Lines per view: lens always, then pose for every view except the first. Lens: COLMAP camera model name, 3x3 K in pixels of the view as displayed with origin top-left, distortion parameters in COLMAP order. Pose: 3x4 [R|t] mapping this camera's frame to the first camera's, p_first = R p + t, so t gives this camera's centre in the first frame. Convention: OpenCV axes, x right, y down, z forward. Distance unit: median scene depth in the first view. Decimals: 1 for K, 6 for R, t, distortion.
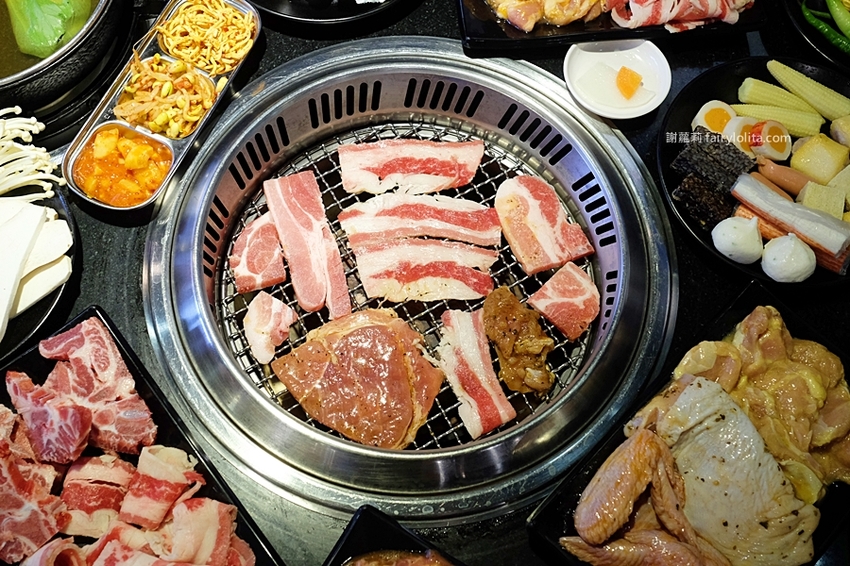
lens RADIAL K [[959.7, 0, 384.1], [0, 959.7, 282.6], [0, 0, 1]] dist [-0.008328, -0.001016]
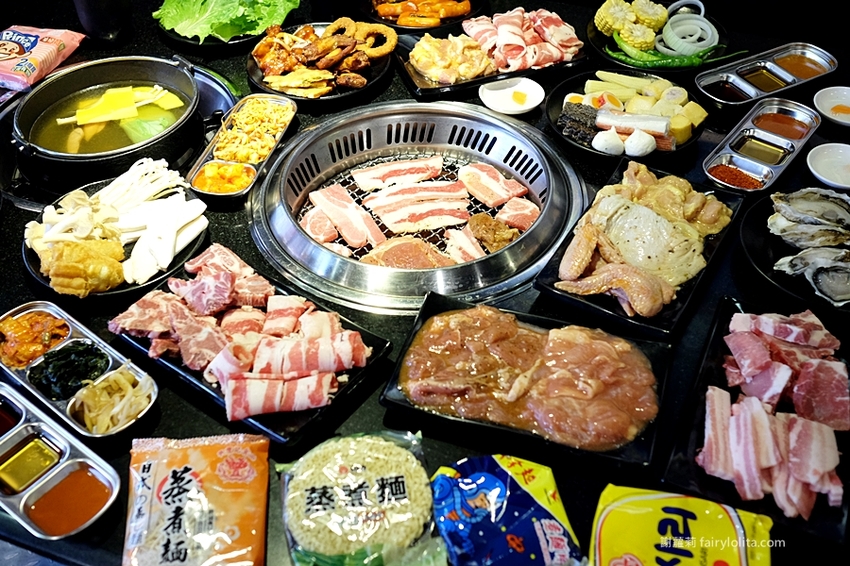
lens RADIAL K [[959.7, 0, 384.1], [0, 959.7, 282.6], [0, 0, 1]] dist [-0.008328, -0.001016]
pose [[0.976137, -0.174719, 0.128954, -0.238707], [0.212730, 0.888645, -0.406272, 0.689967], [-0.043611, 0.424009, 0.904607, -0.341855]]
